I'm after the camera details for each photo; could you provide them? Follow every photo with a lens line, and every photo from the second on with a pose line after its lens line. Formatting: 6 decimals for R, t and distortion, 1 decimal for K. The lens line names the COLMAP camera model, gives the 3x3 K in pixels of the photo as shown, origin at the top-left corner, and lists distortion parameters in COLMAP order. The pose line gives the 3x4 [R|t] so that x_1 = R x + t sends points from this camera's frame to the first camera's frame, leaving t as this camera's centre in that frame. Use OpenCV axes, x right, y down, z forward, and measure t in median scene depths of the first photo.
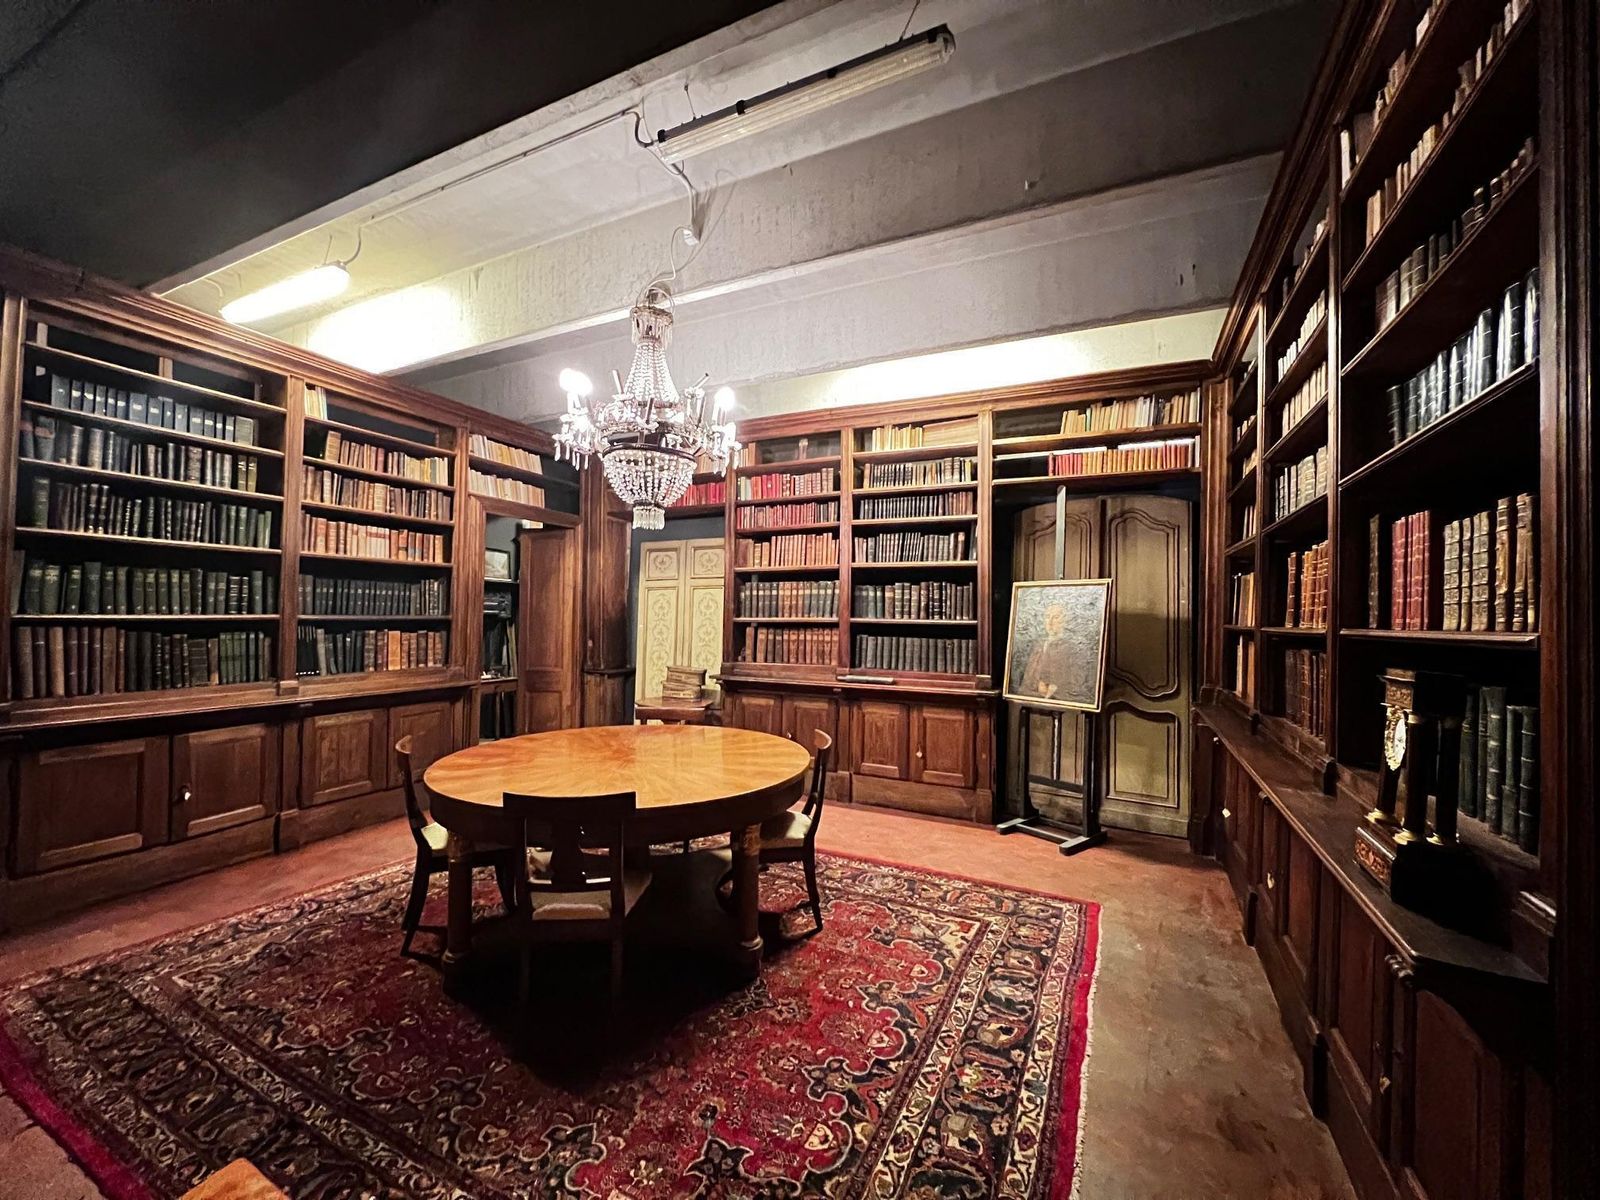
lens RADIAL K [[643.8, 0, 795.2], [0, 643.8, 598.6], [0, 0, 1]] dist [0.003915, 0.000064]
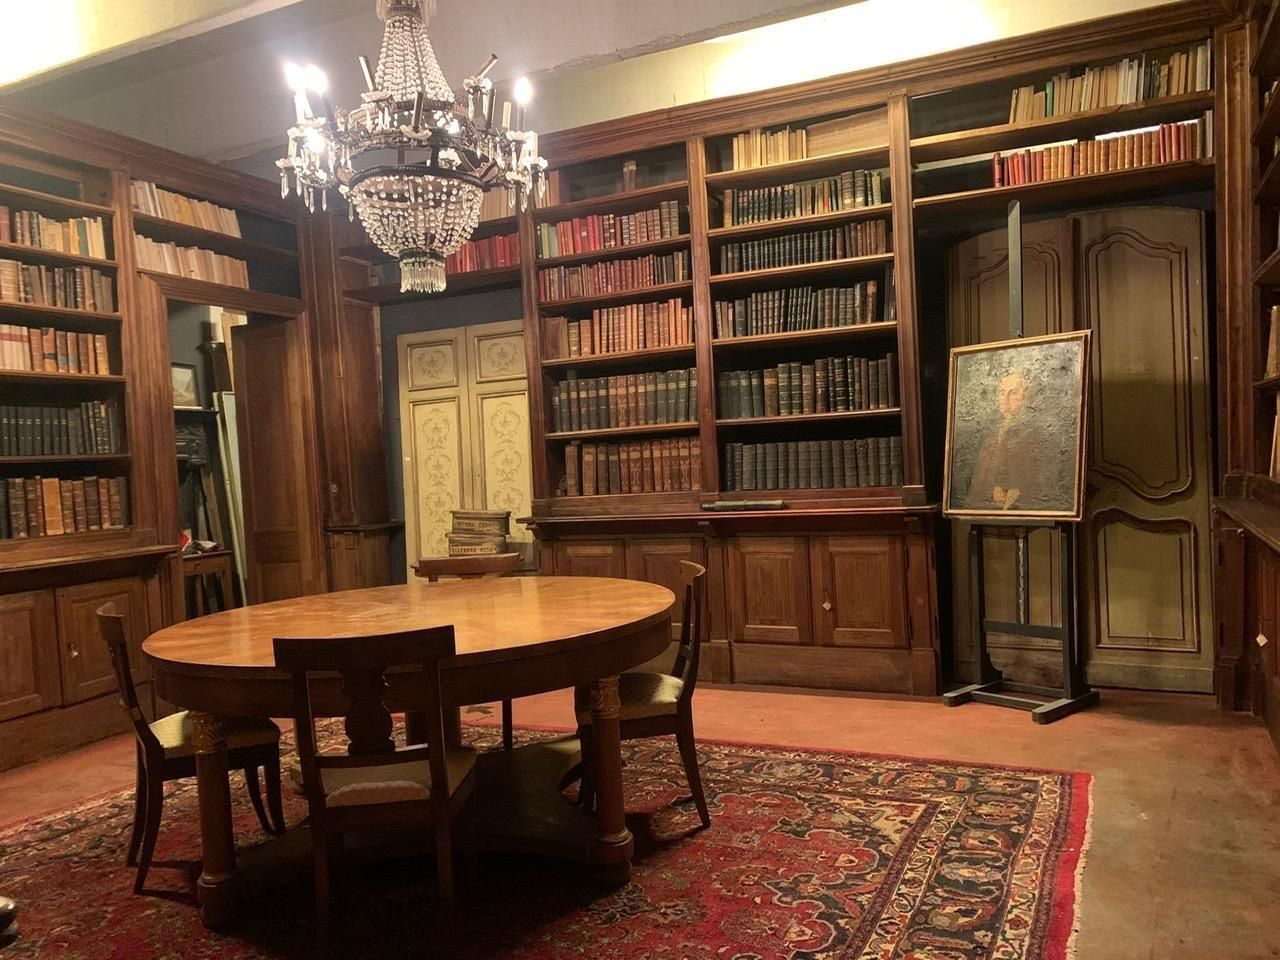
lens RADIAL K [[988.0, 0, 637.9], [0, 988.0, 486.6], [0, 0, 1]] dist [0.032803, -0.018888]
pose [[0.997735, -0.065727, 0.014305, -0.020066], [0.064855, 0.996396, 0.054673, 0.044215], [-0.017847, -0.053622, 0.998402, -0.063696]]
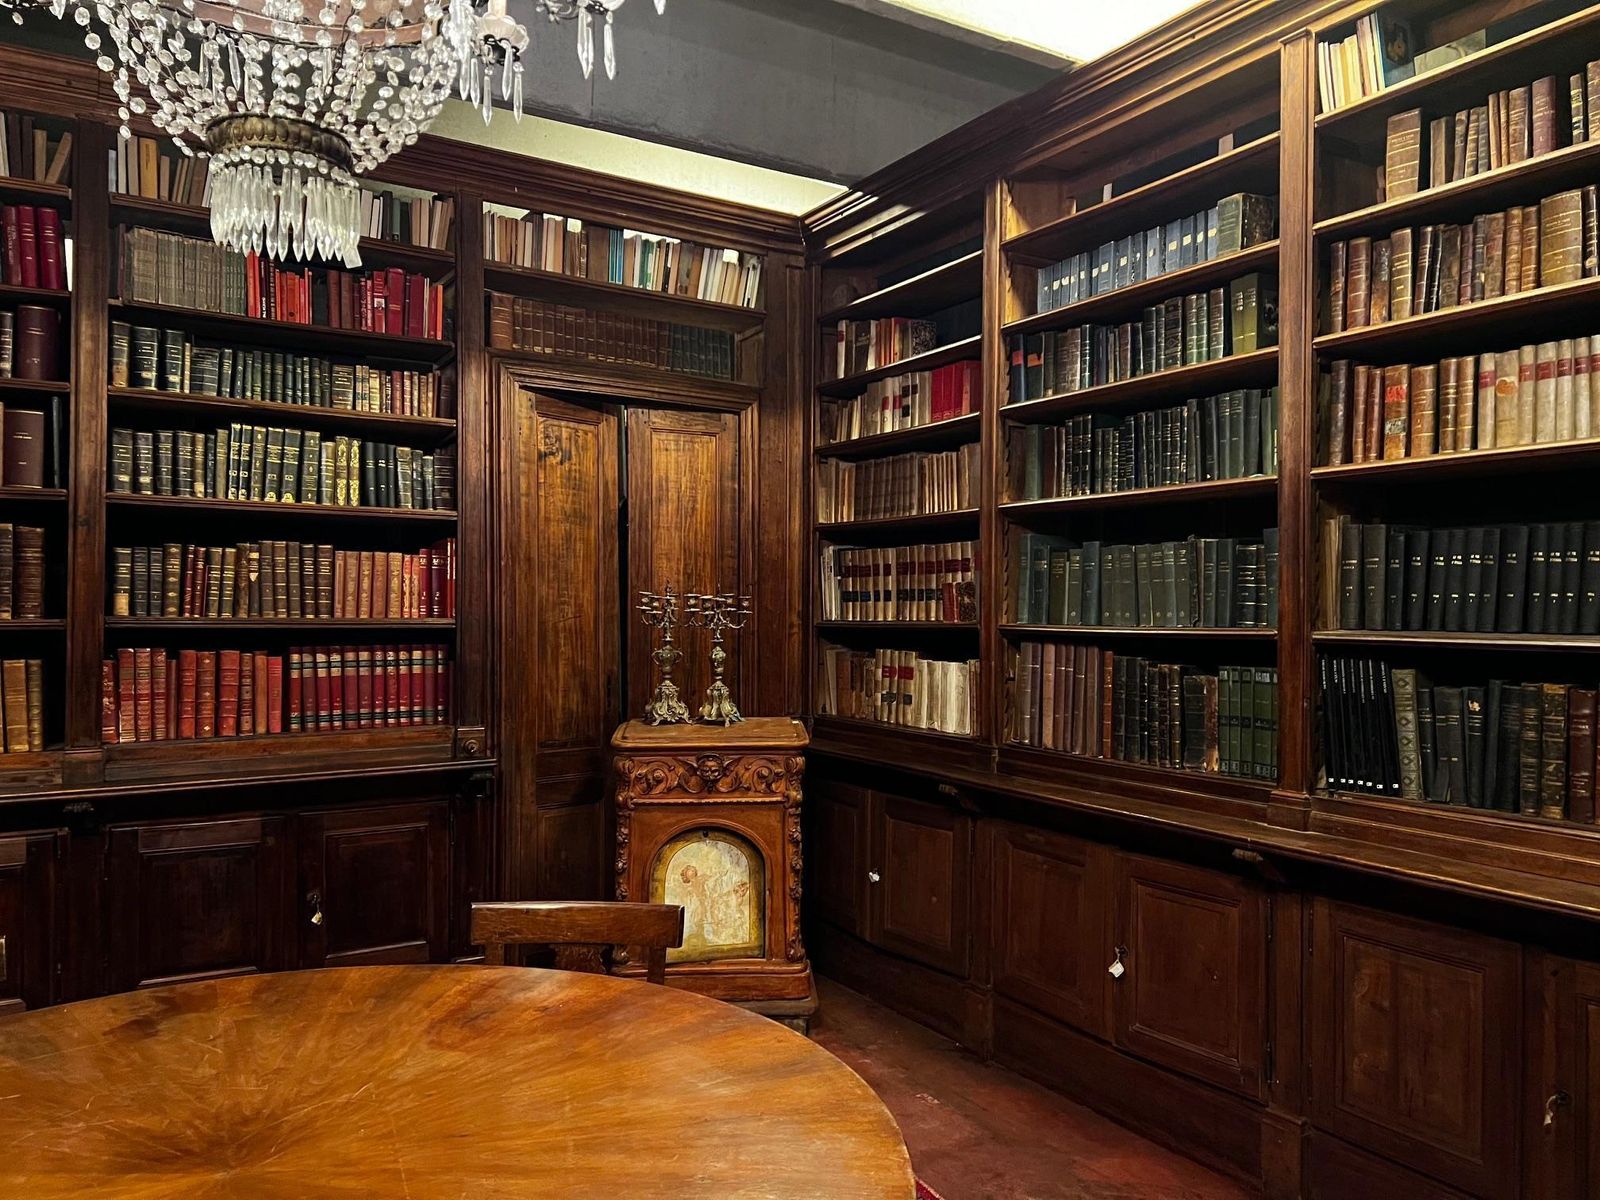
lens RADIAL K [[1206.2, 0, 791.6], [0, 1206.2, 610.3], [0, 0, 1]] dist [0.080559, -0.085714]
pose [[-0.560626, -0.008817, -0.828022, 0.026863], [0.015072, 0.999669, -0.020850, 0.021834], [0.827932, -0.024169, -0.560308, 1.048754]]
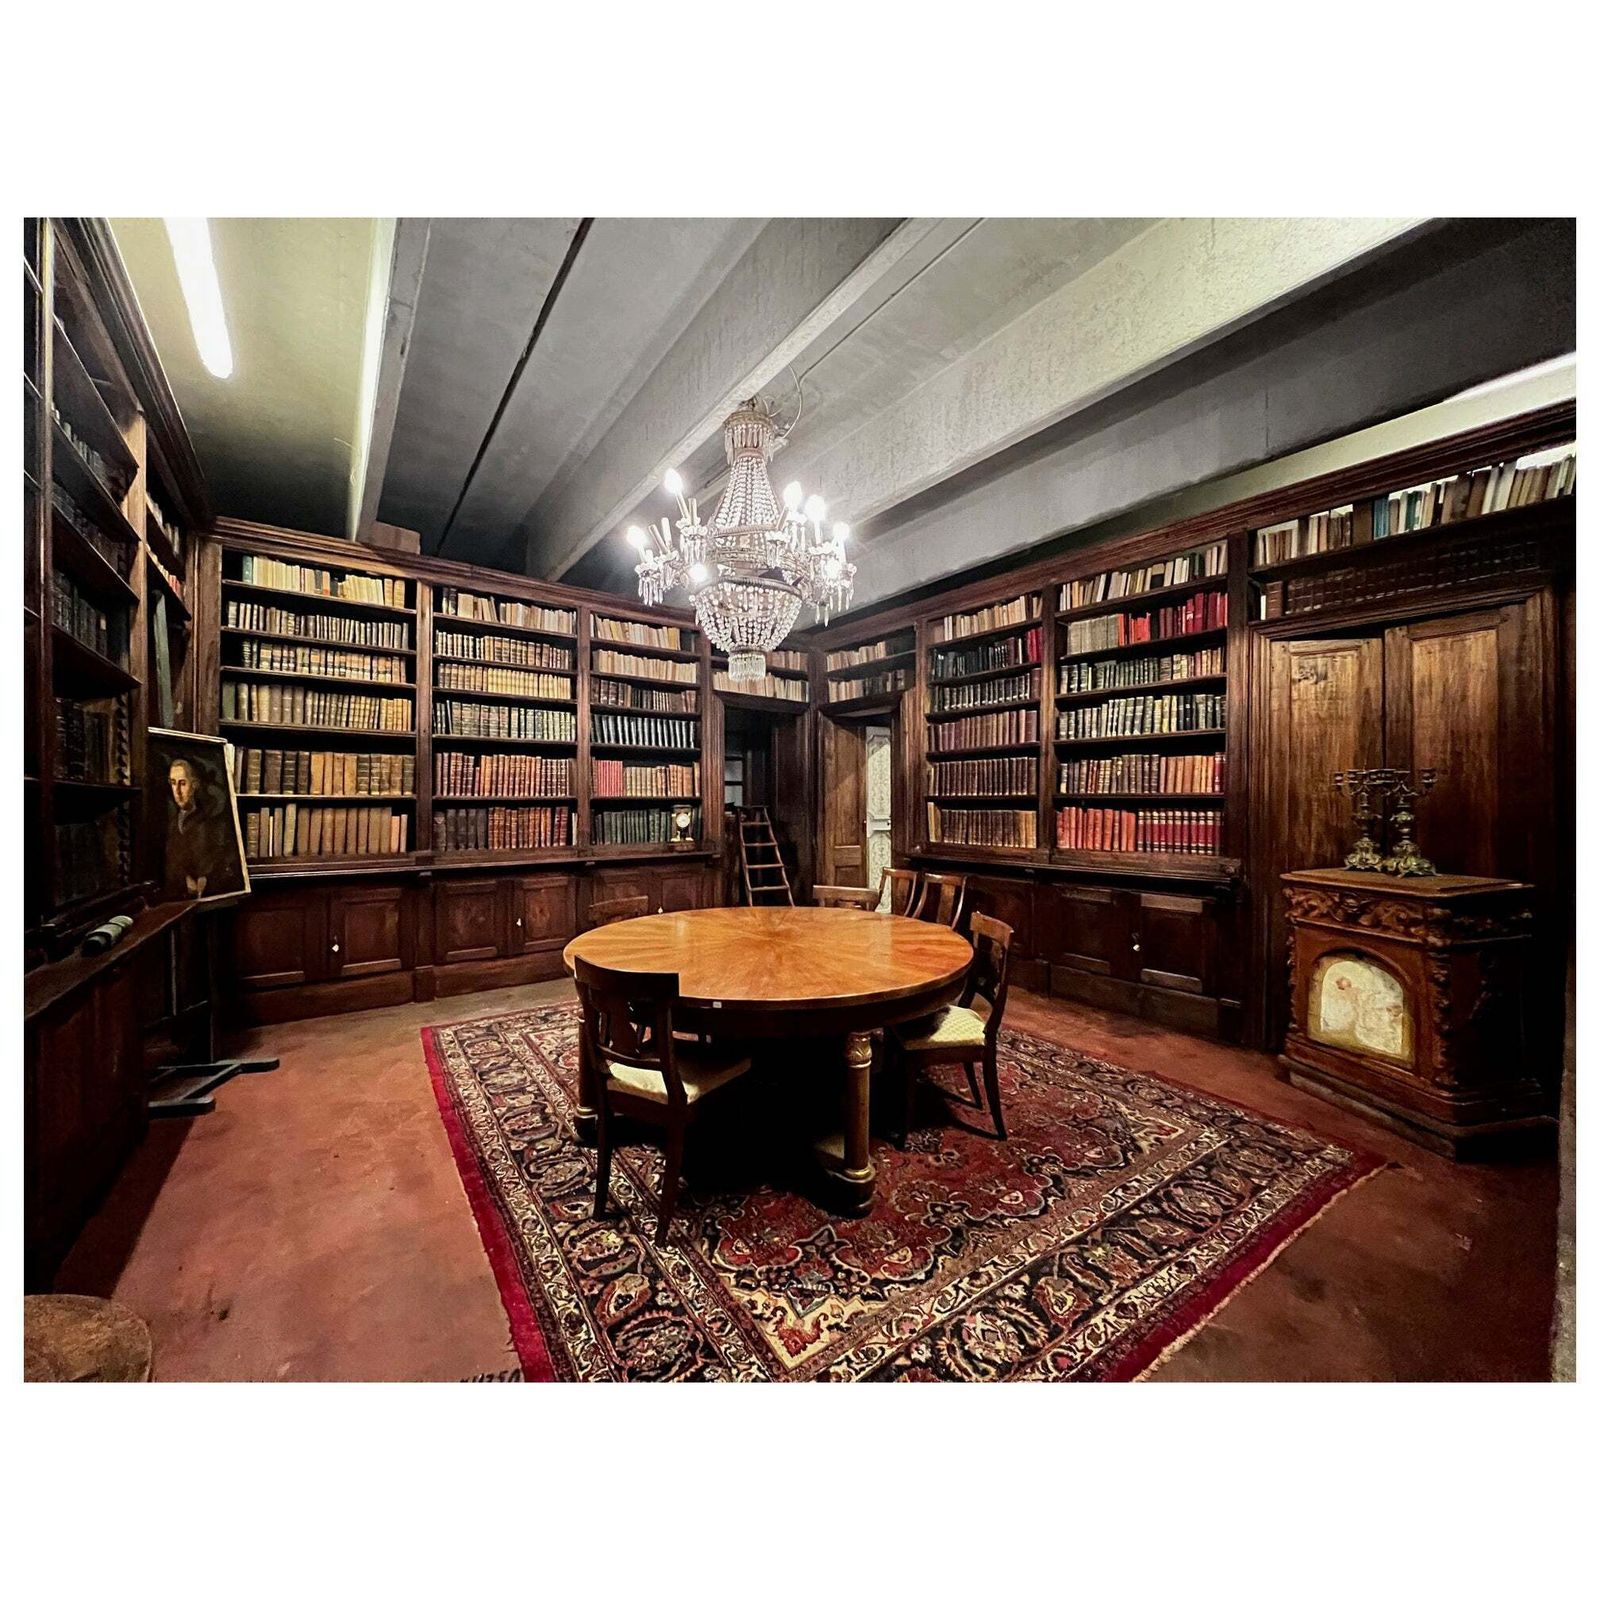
lens RADIAL K [[614.7, 0, 794.8], [0, 614.7, 800.1], [0, 0, 1]] dist [0.000530, 0.000160]
pose [[-0.887701, -0.008417, 0.460344, -0.489261], [-0.023270, 0.999375, -0.026601, 0.048652], [-0.459833, -0.034326, -0.887342, 1.260531]]
